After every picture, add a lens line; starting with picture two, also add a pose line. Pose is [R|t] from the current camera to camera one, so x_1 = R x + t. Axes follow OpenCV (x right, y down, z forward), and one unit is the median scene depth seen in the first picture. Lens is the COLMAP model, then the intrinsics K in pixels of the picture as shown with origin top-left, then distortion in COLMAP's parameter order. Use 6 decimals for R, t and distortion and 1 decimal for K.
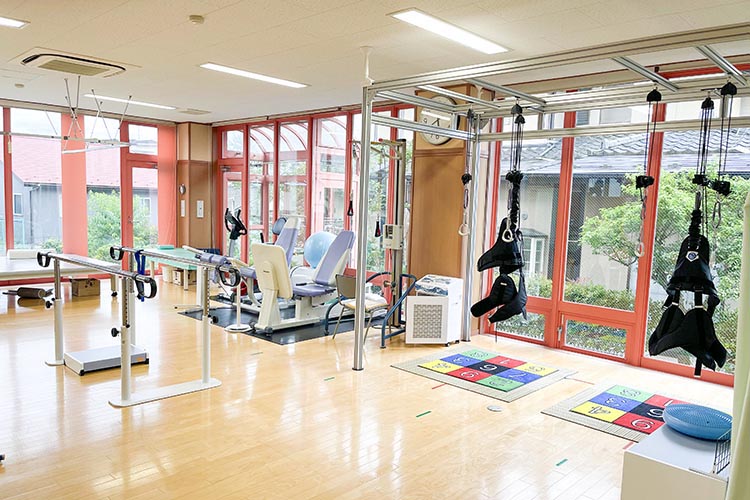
lens RADIAL K [[561.4, 0, 375.9], [0, 561.4, 257.9], [0, 0, 1]] dist [0.033058, -0.001547]
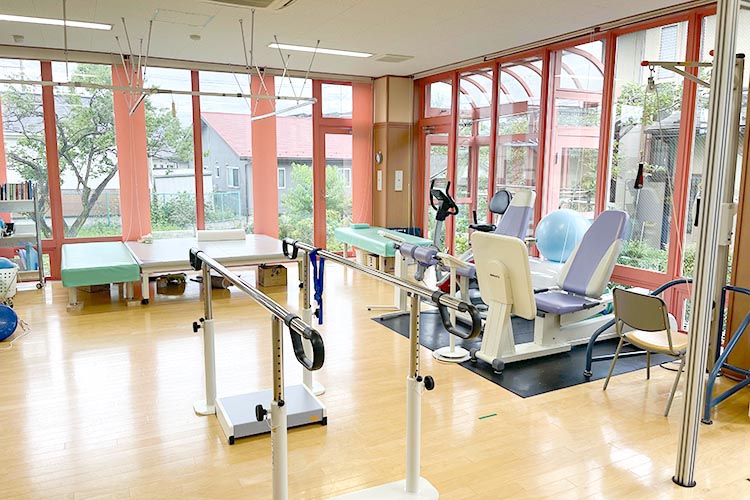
lens RADIAL K [[575.3, 0, 375.0], [0, 575.3, 250.0], [0, 0, 1]] dist [0.054278, -0.001243]
pose [[0.943065, 0.020823, -0.331957, -0.066573], [-0.007045, 0.999065, 0.042655, -0.022538], [0.332535, -0.037888, 0.942330, 0.201266]]
